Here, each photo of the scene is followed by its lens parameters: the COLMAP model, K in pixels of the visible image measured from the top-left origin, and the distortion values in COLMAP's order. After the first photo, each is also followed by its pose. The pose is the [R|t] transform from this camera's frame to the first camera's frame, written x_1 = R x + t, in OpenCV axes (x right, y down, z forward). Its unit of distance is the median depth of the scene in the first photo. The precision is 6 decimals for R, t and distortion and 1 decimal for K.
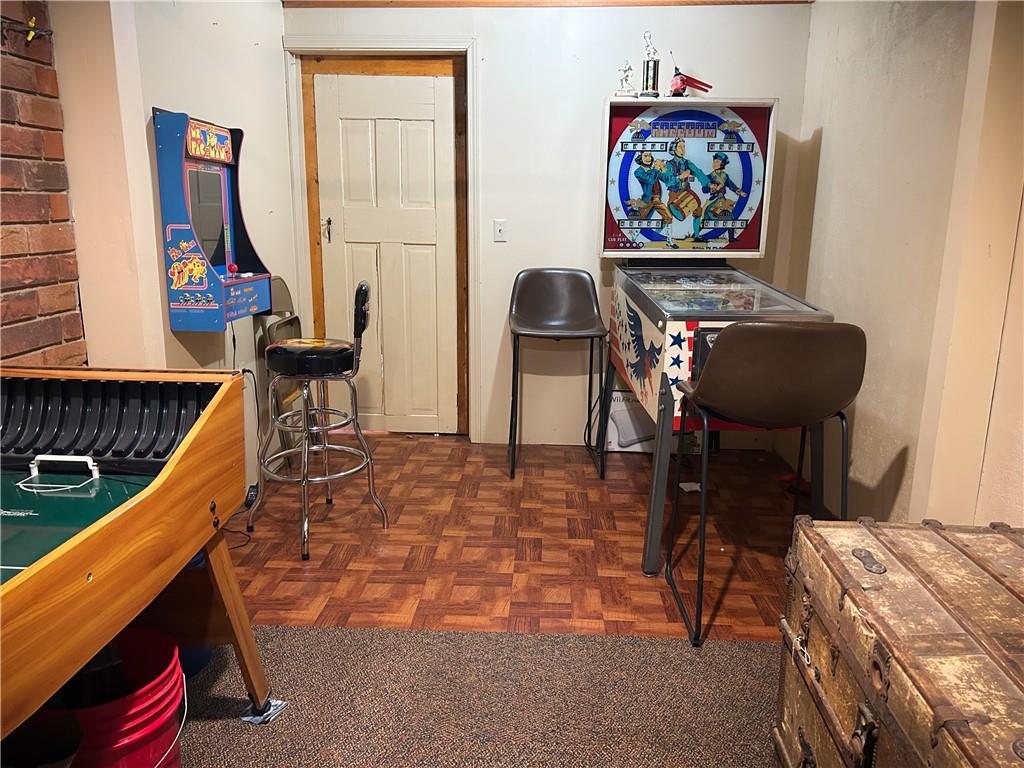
lens RADIAL K [[764.6, 0, 516.0], [0, 764.6, 384.4], [0, 0, 1]] dist [0.050151, -0.065207]
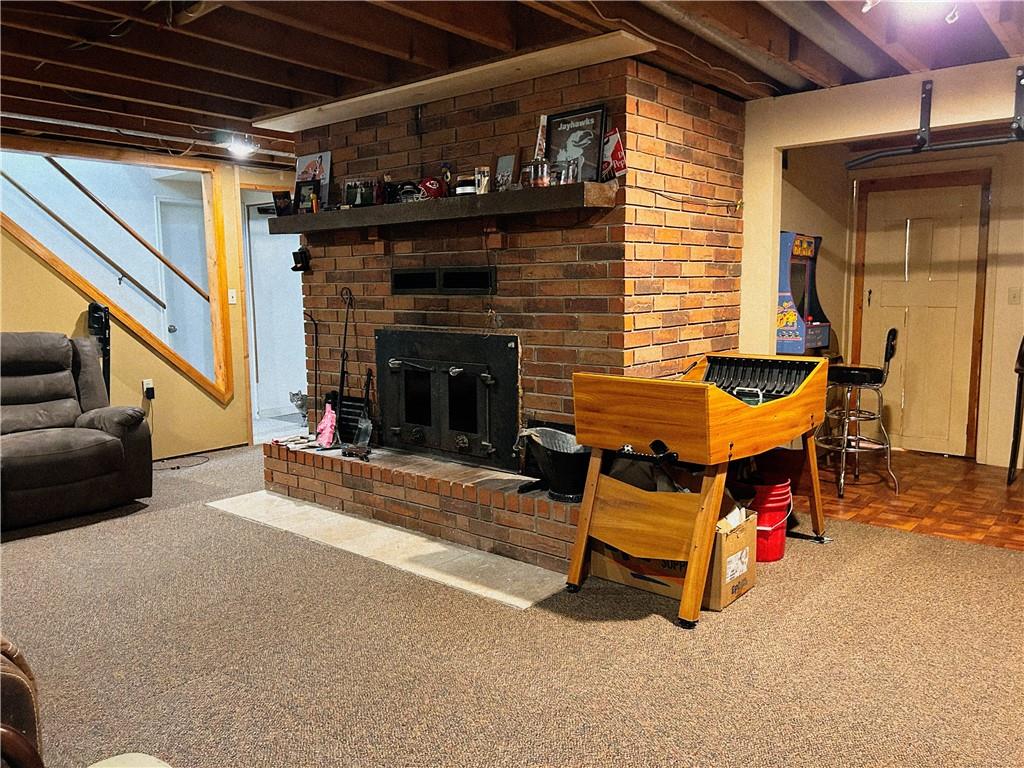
lens RADIAL K [[764.6, 0, 516.0], [0, 764.6, 384.4], [0, 0, 1]] dist [0.050151, -0.065207]
pose [[0.799293, 0.049844, -0.598870, 0.138115], [-0.111852, 0.991480, -0.066764, 0.181721], [0.590440, 0.120349, 0.798058, -0.727481]]
